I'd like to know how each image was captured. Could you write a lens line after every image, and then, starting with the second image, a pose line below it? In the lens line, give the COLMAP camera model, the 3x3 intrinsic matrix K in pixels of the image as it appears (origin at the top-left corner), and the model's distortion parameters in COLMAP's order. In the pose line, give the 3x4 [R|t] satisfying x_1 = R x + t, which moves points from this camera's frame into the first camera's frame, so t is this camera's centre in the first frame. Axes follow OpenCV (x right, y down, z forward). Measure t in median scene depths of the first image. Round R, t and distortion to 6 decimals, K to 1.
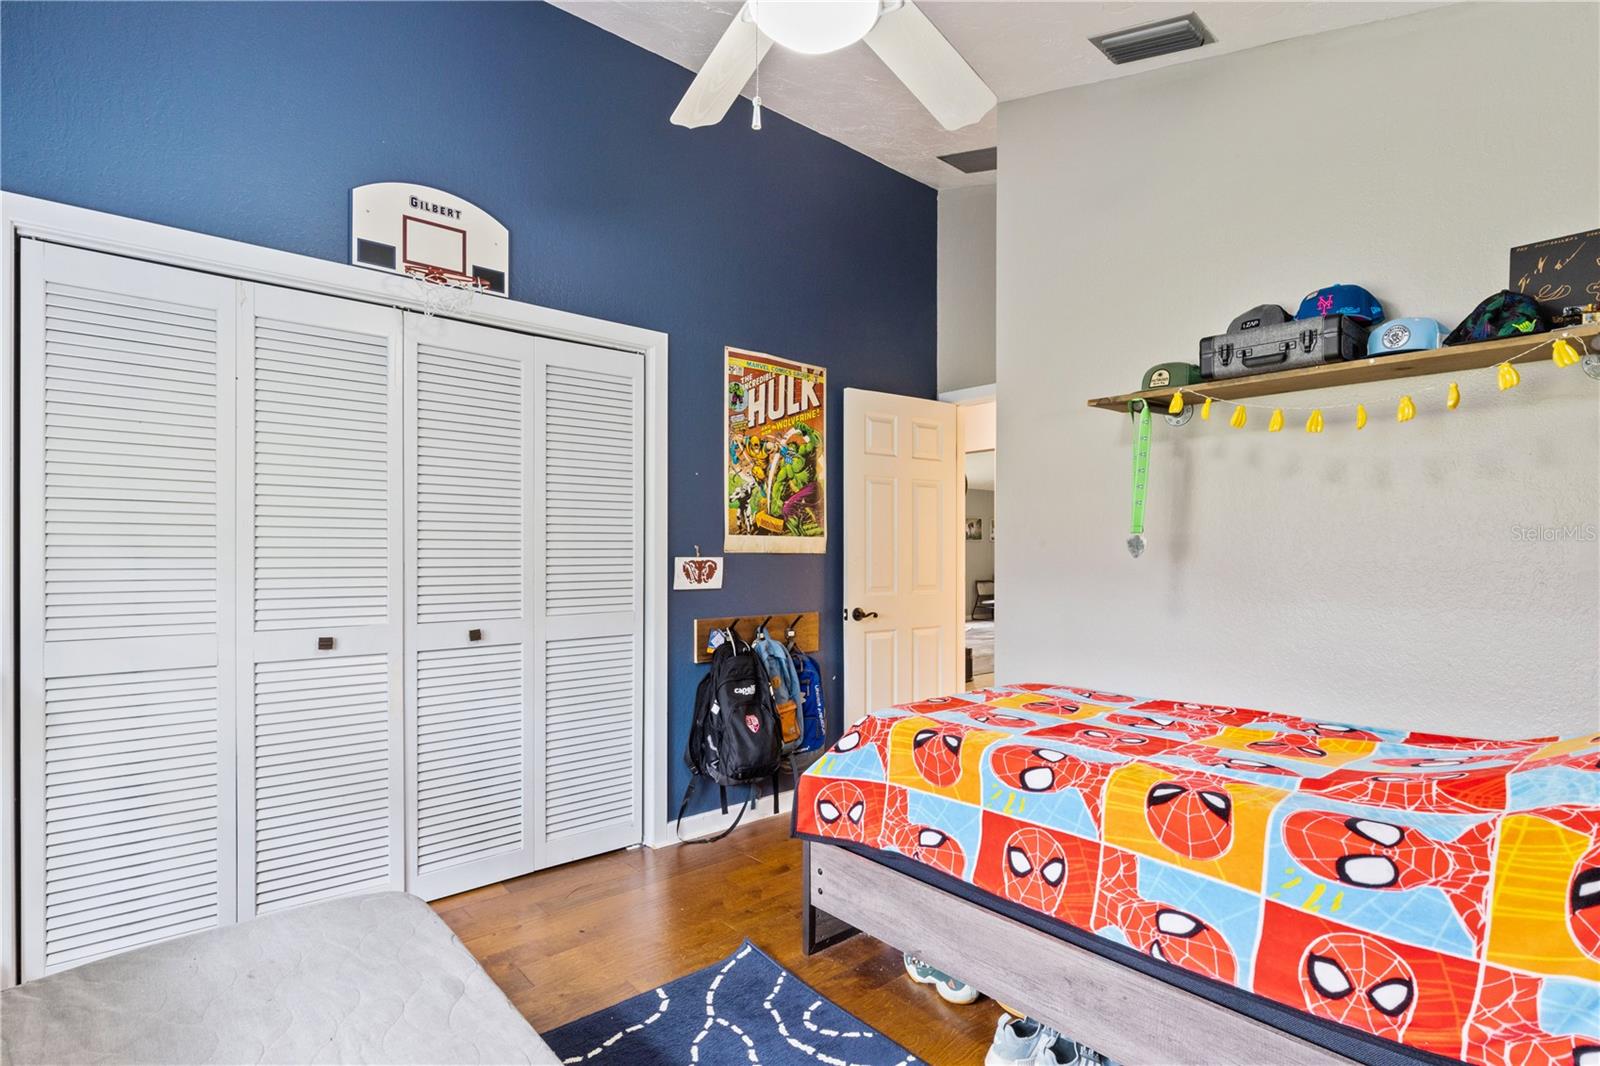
lens RADIAL K [[774.8, 0, 870.8], [0, 774.8, 560.1], [0, 0, 1]] dist [0.002359, -0.000351]
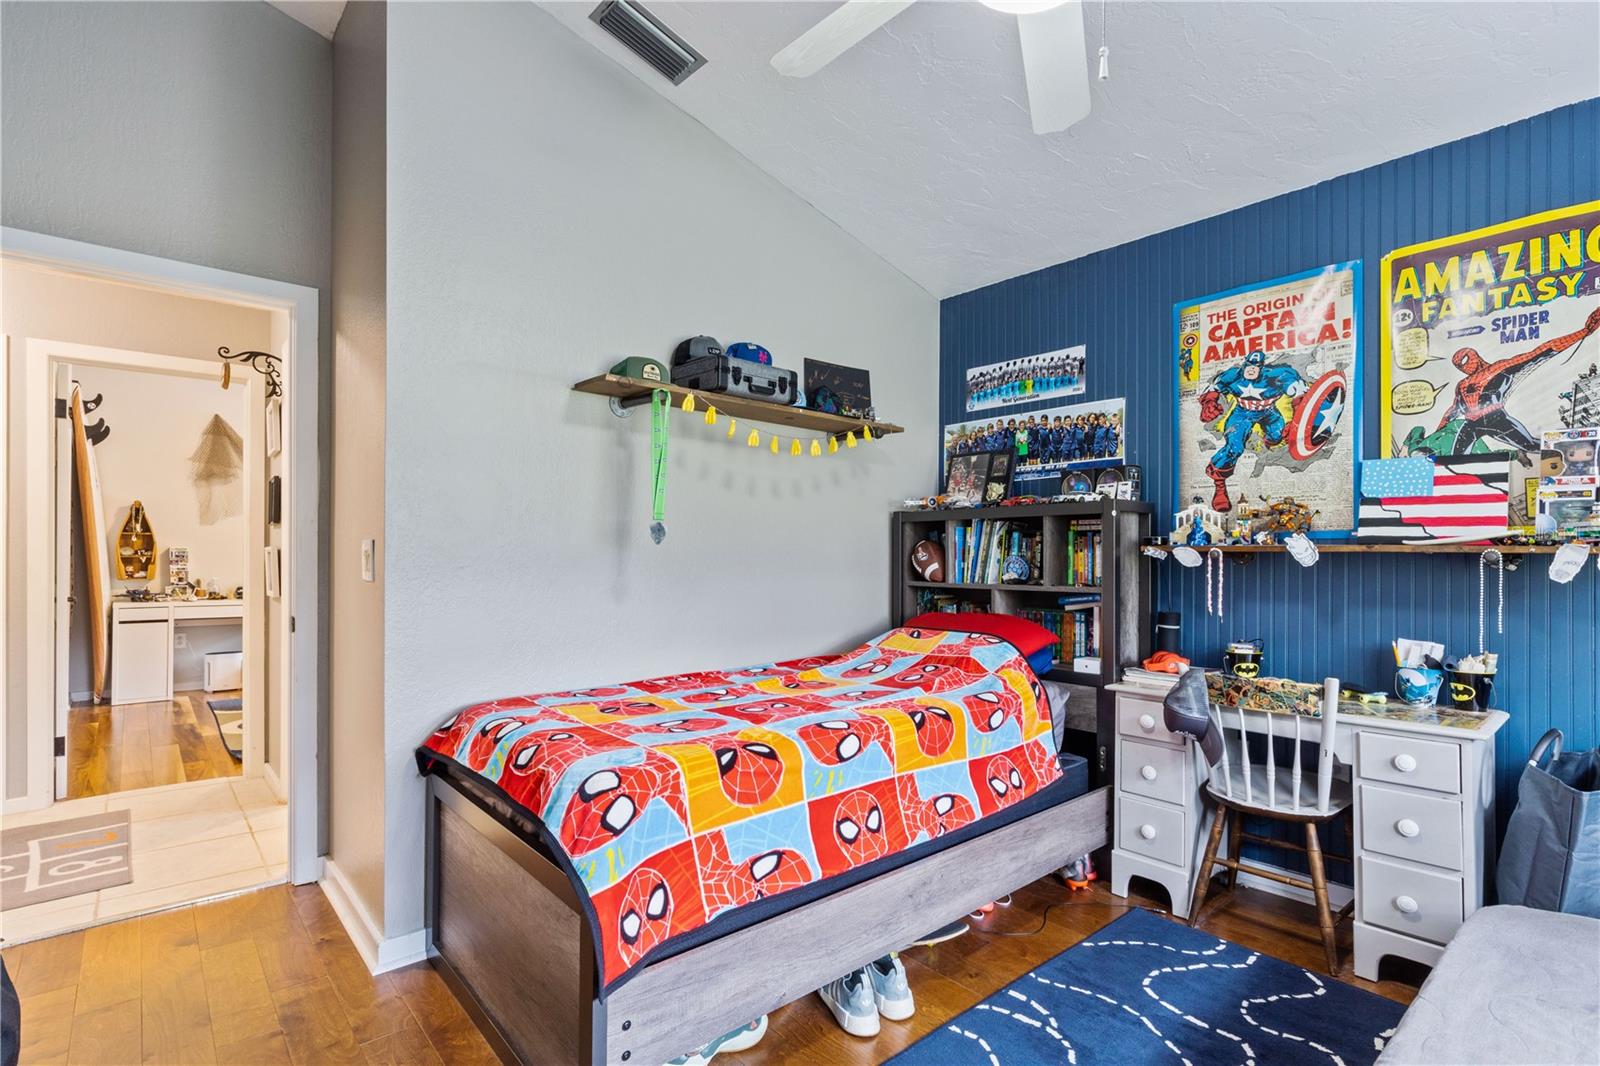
lens RADIAL K [[774.8, 0, 799.5], [0, 774.8, 548.6], [0, 0, 1]] dist [0.002359, -0.000351]
pose [[0.038472, 0.008196, 0.999226, -0.765719], [-0.000882, 0.999966, -0.008168, 0.011606], [-0.999259, -0.000567, 0.038478, 0.901304]]
